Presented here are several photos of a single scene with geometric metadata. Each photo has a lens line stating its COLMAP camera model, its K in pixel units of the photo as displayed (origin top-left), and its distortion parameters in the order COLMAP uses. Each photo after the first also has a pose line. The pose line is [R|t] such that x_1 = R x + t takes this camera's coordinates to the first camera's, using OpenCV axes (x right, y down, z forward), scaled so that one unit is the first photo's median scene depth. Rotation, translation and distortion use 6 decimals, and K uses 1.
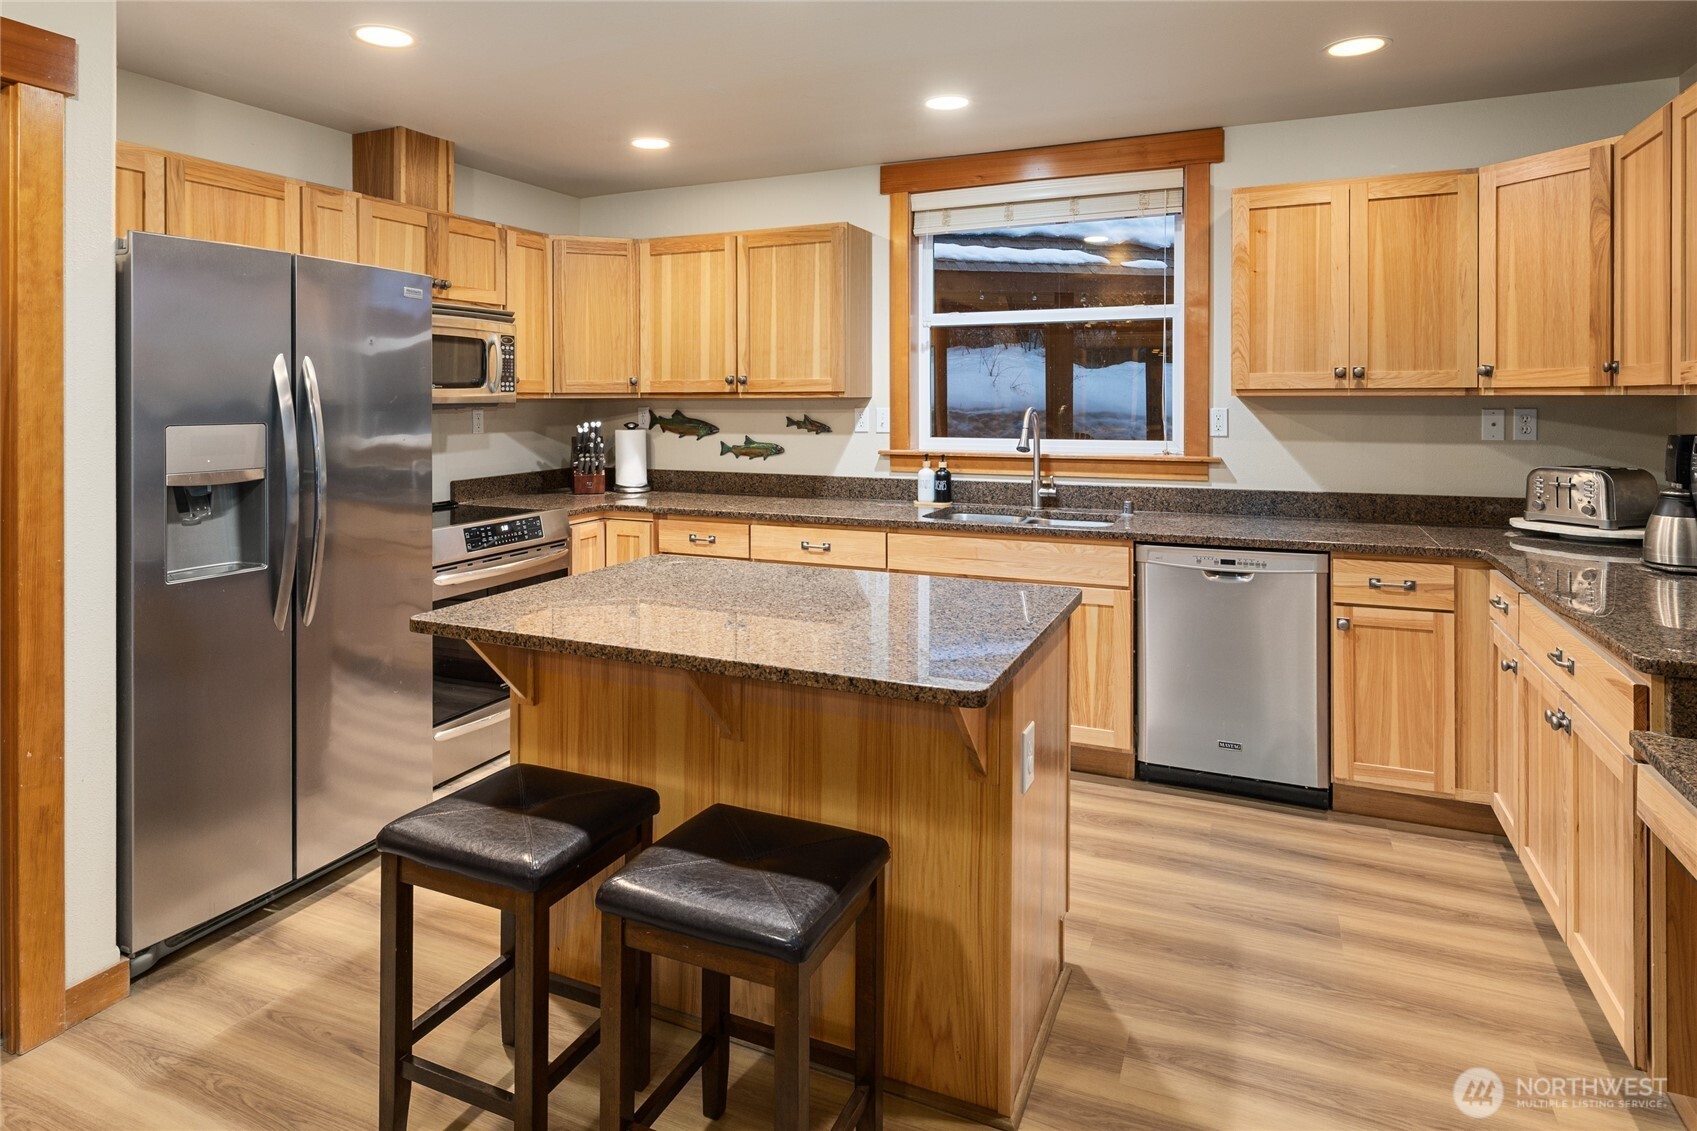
lens RADIAL K [[989.1, 0, 810.2], [0, 989.1, 509.6], [0, 0, 1]] dist [-0.002763, 0.000462]
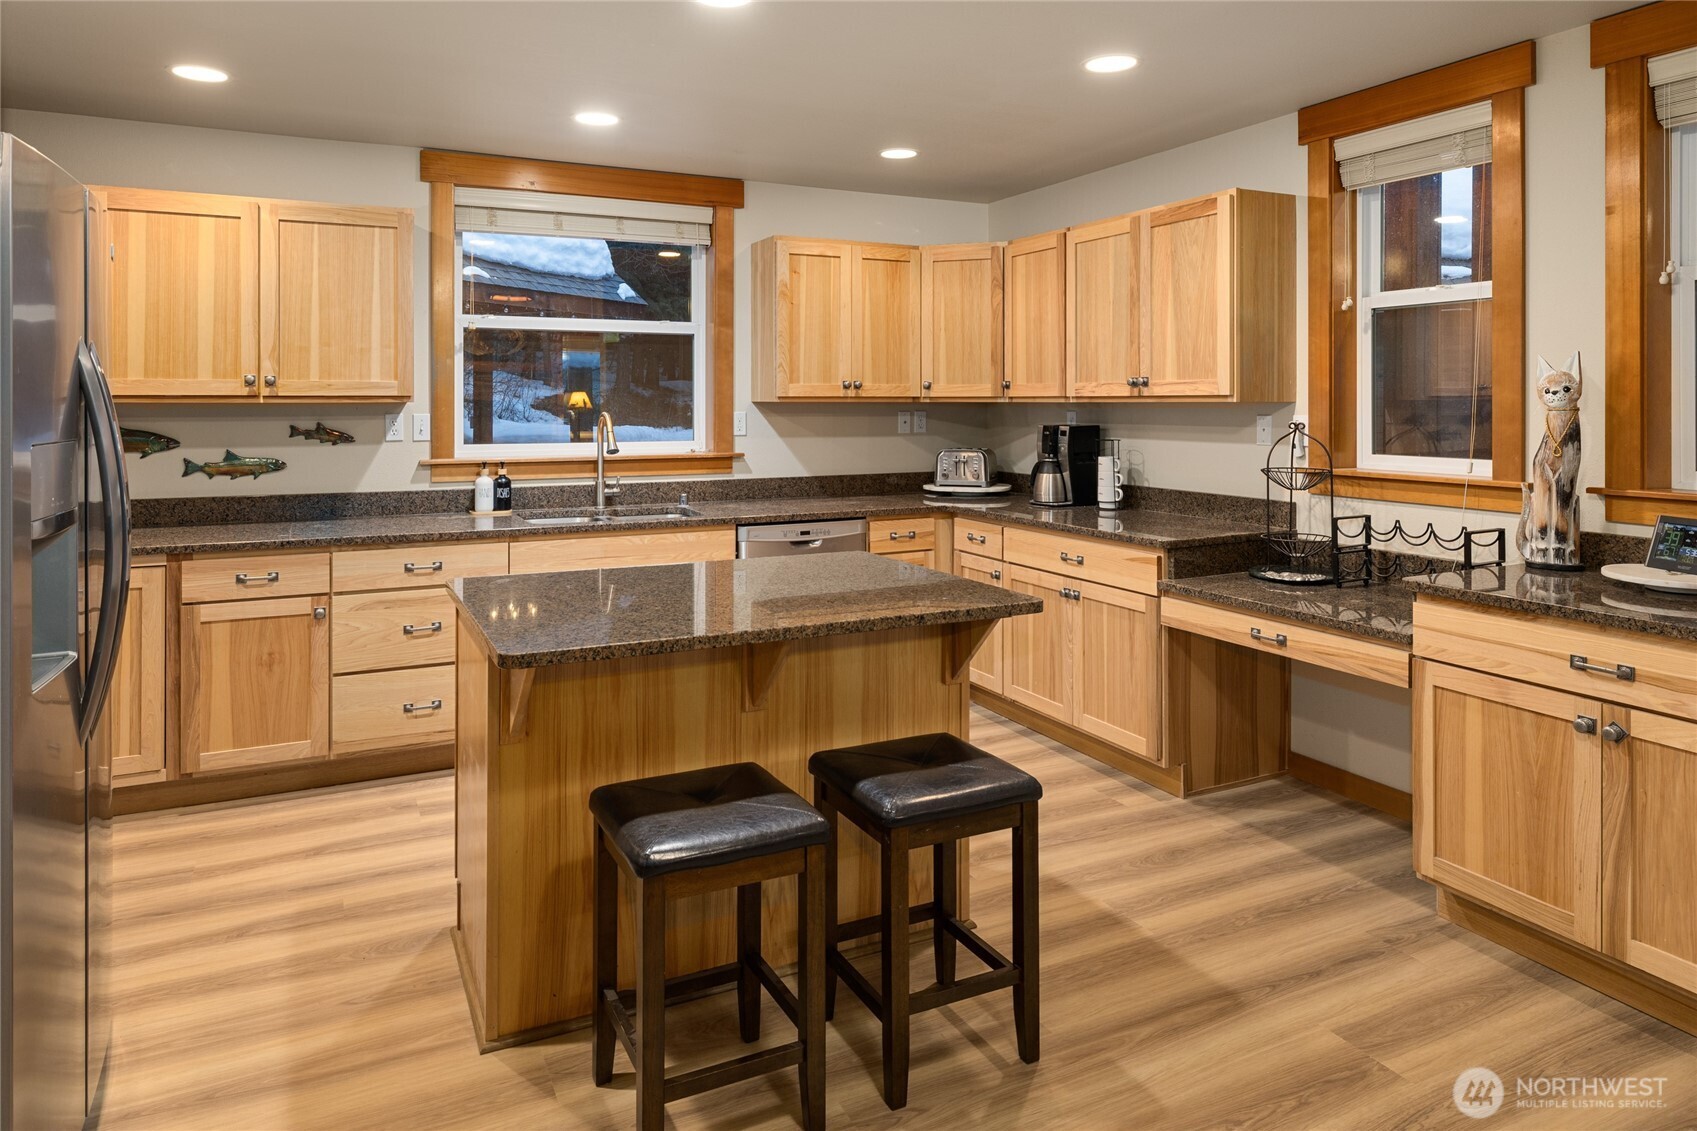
lens RADIAL K [[1037.0, 0, 843.5], [0, 1037.0, 553.9], [0, 0, 1]] dist [-0.008822, -0.001861]
pose [[0.623391, -0.110180, 0.774108, -0.496674], [0.086033, 0.993676, 0.072148, -0.010177], [-0.777163, 0.021622, 0.628928, 0.102357]]
